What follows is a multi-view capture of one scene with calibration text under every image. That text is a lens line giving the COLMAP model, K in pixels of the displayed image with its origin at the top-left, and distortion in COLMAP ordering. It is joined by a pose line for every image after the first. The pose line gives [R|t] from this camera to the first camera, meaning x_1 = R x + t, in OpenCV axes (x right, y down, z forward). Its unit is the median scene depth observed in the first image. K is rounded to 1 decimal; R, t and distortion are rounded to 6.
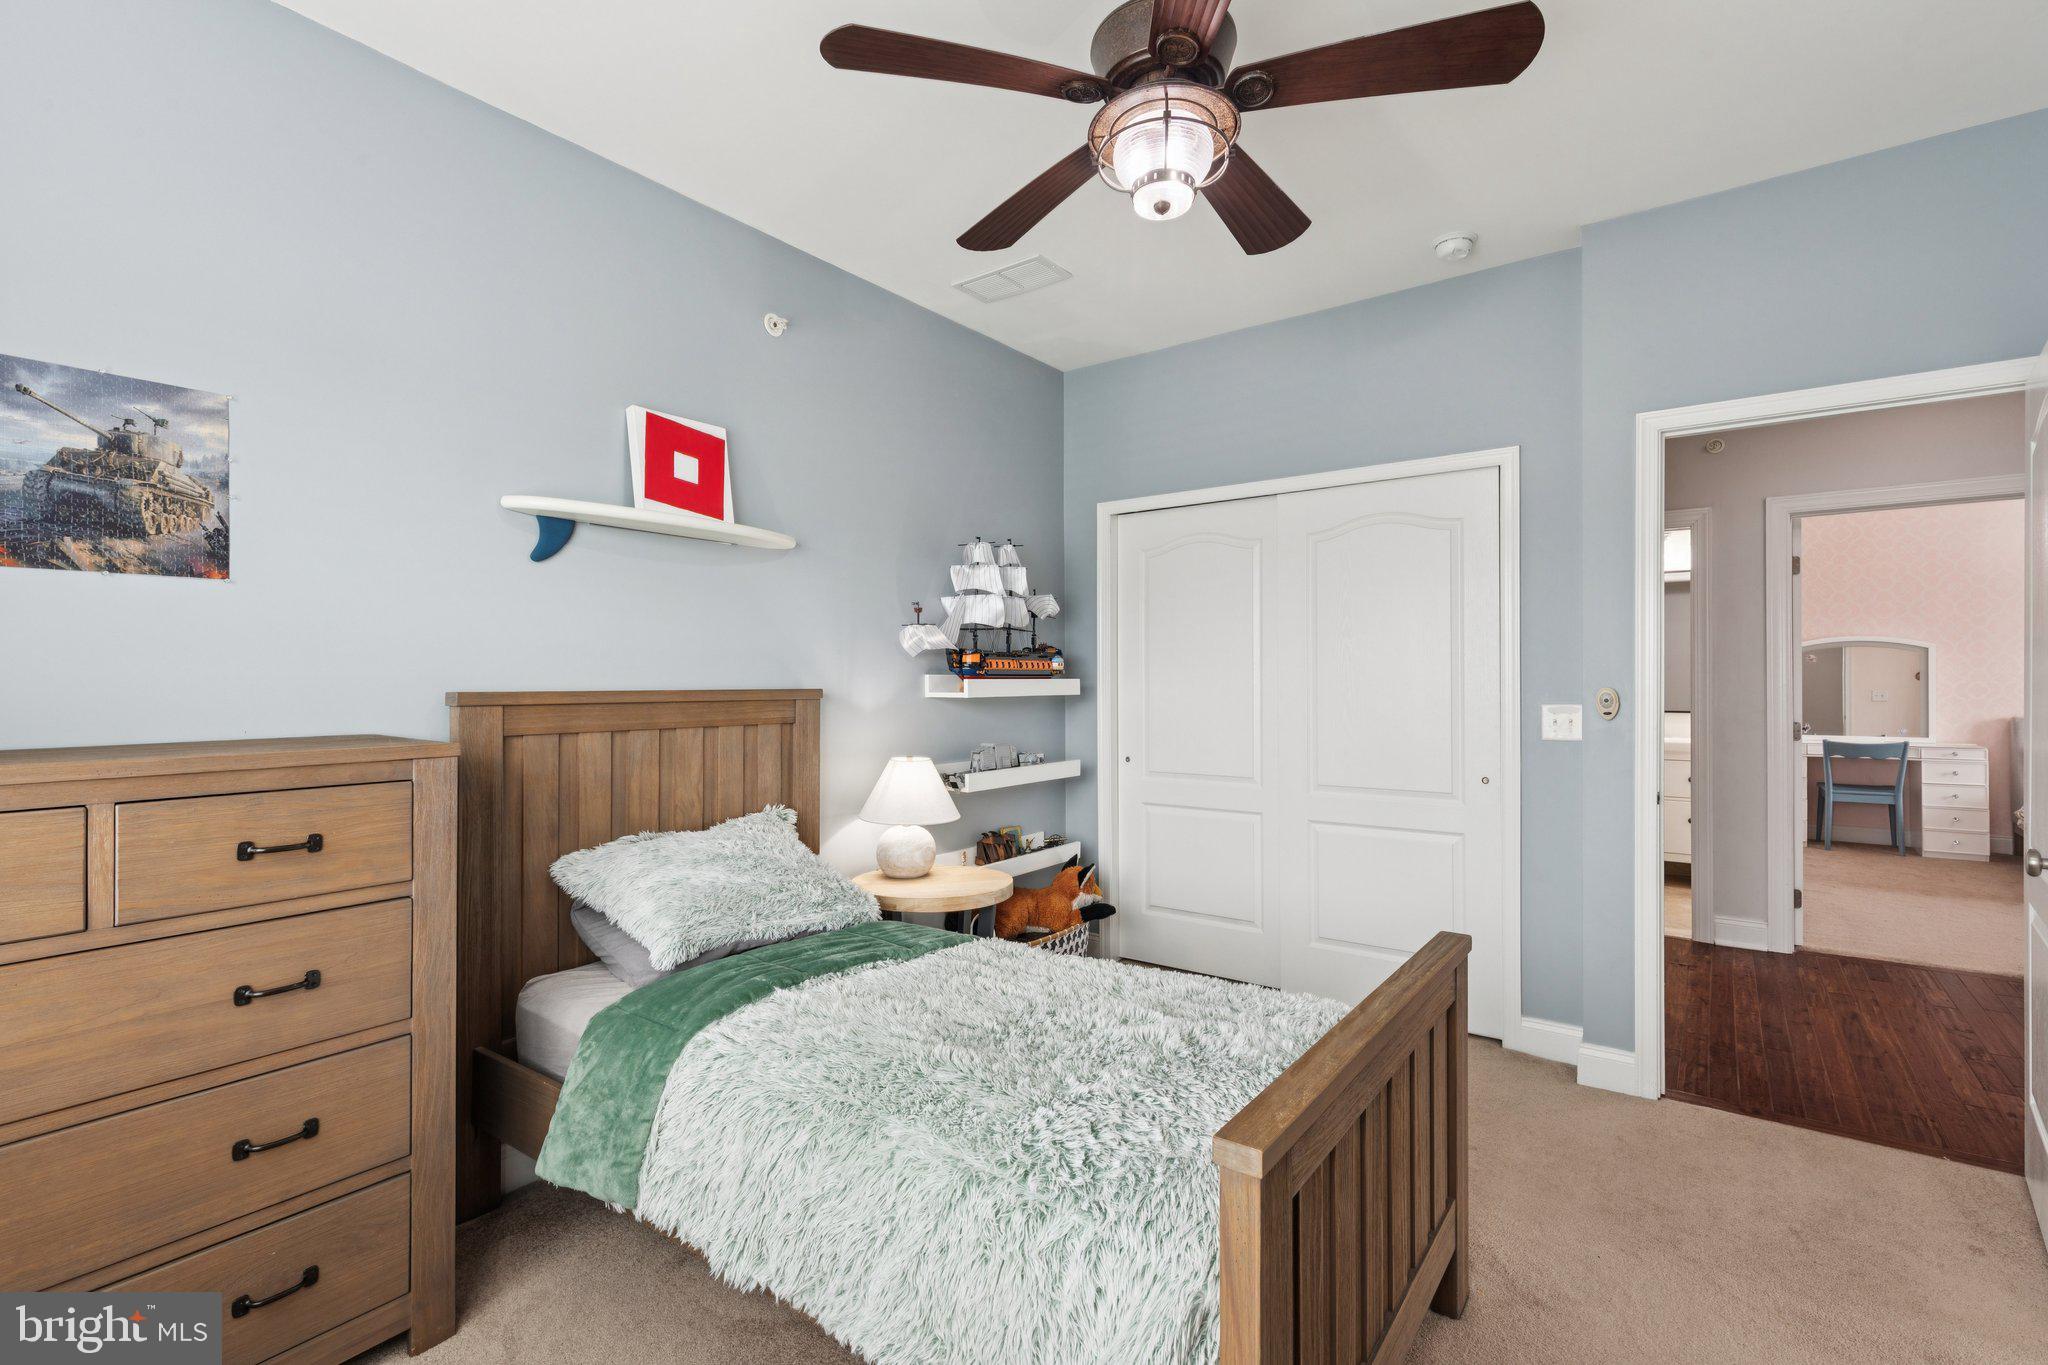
lens RADIAL K [[930.0, 0, 1028.2], [0, 930.0, 684.7], [0, 0, 1]] dist [0.002210, -0.000321]
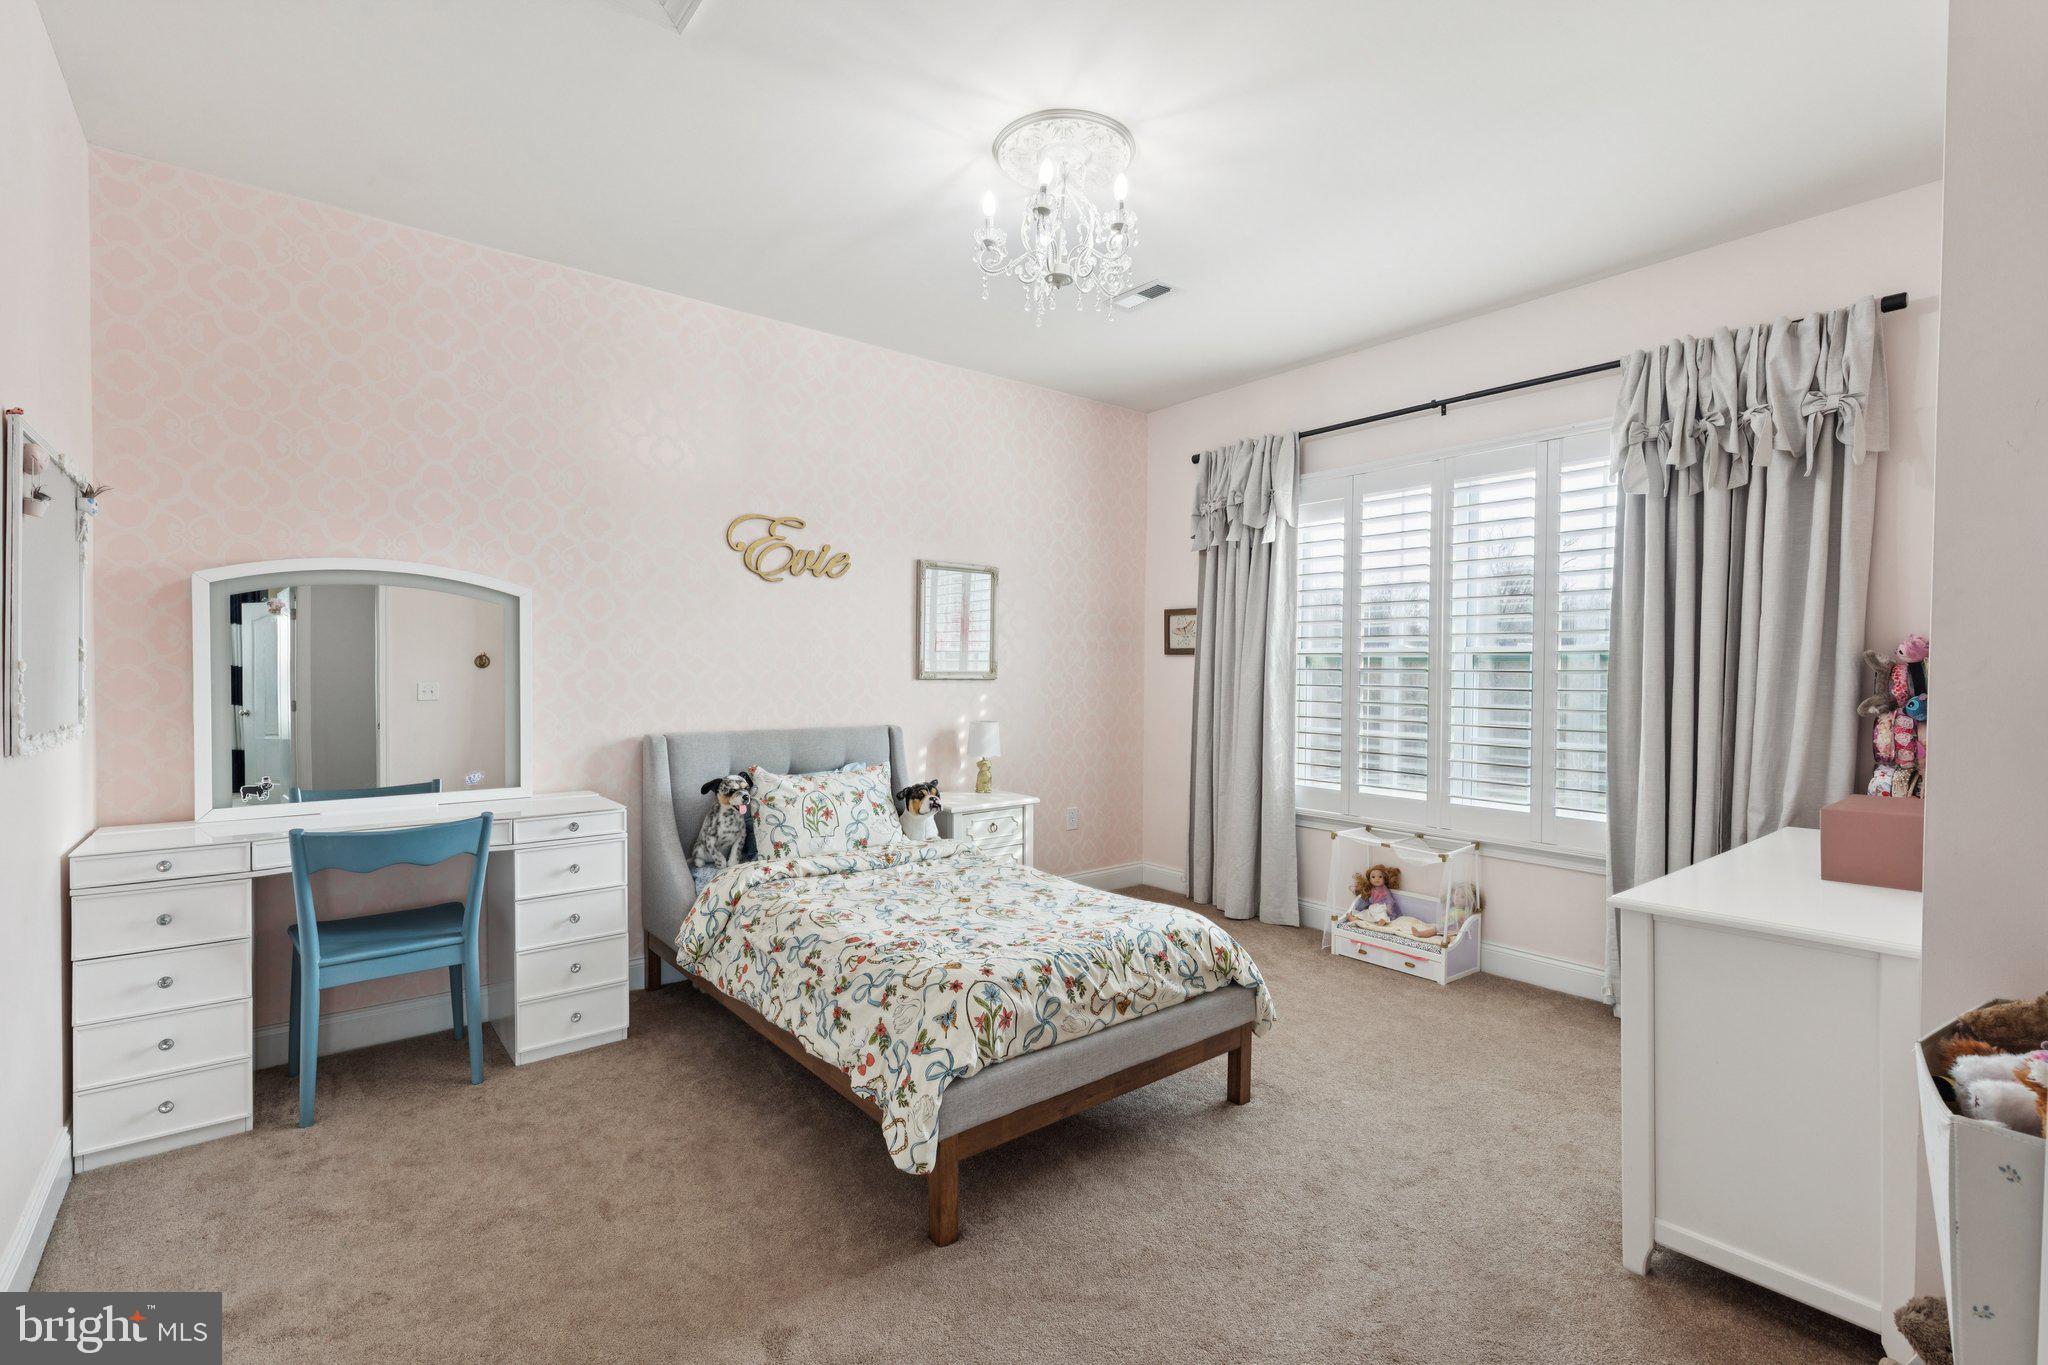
lens RADIAL K [[930.0, 0, 1028.8], [0, 930.0, 693.4], [0, 0, 1]] dist [0.002210, -0.000321]
pose [[0.257876, -0.010568, 0.966120, 0.597636], [-0.010301, 0.999853, 0.013687, 0.000796], [-0.966123, -0.013482, 0.257730, 0.652942]]
